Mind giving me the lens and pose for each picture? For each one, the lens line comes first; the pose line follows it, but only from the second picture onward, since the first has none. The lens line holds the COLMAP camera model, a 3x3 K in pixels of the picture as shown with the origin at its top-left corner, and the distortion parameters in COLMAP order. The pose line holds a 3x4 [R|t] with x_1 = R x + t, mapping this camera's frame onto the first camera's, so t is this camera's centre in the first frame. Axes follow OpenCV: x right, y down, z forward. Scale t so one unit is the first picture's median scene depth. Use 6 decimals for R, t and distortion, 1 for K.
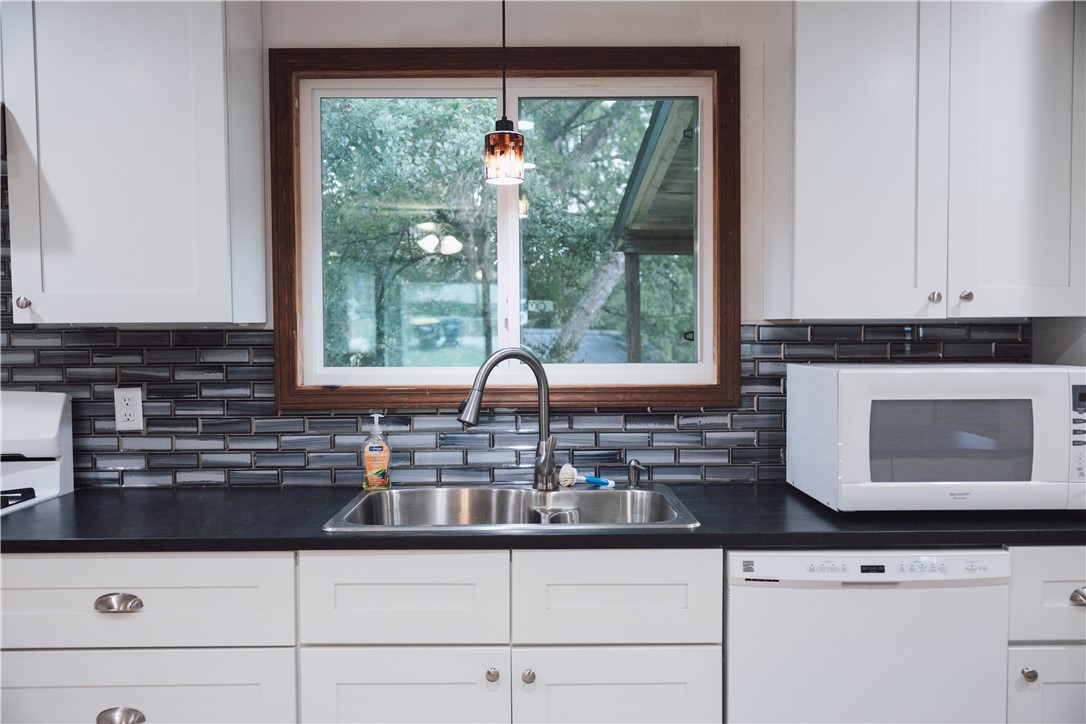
lens RADIAL K [[935.4, 0, 543.0], [0, 935.4, 362.0], [0, 0, 1]] dist [0.002762, 0.002436]
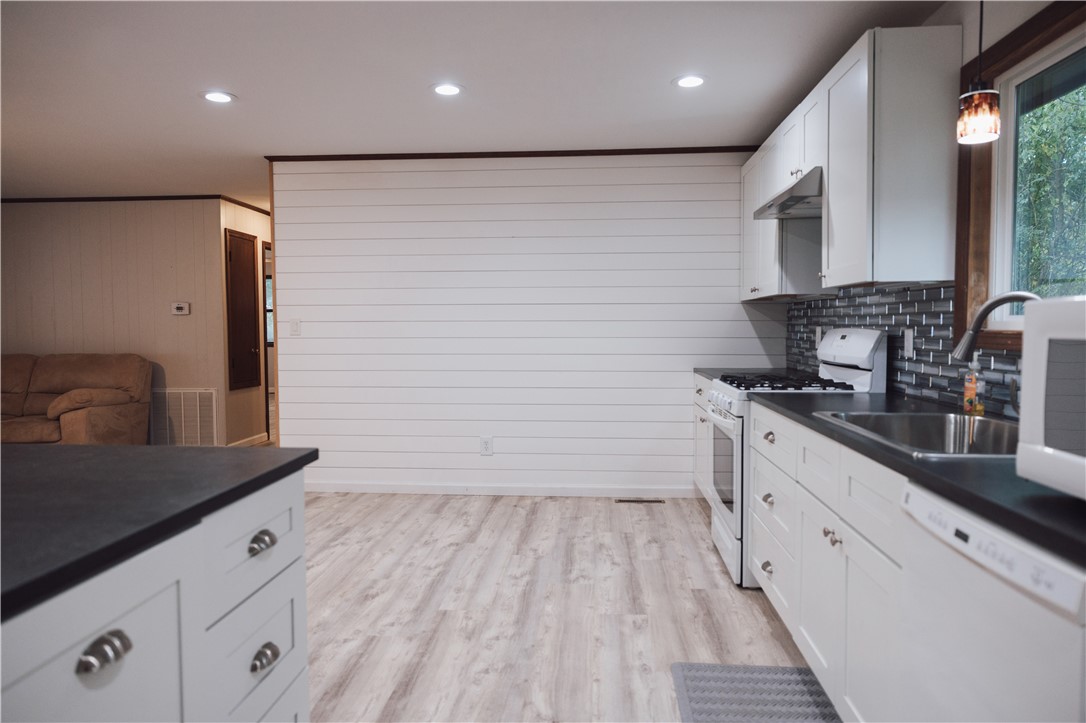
lens RADIAL K [[721.7, 0, 543.0], [0, 721.7, 361.5], [0, 0, 1]] dist [0.001654, 0.000760]
pose [[-0.087470, 0.057516, -0.994505, 0.803783], [-0.037330, 0.997441, 0.060969, 0.031971], [0.995467, 0.042458, -0.085099, 0.532434]]
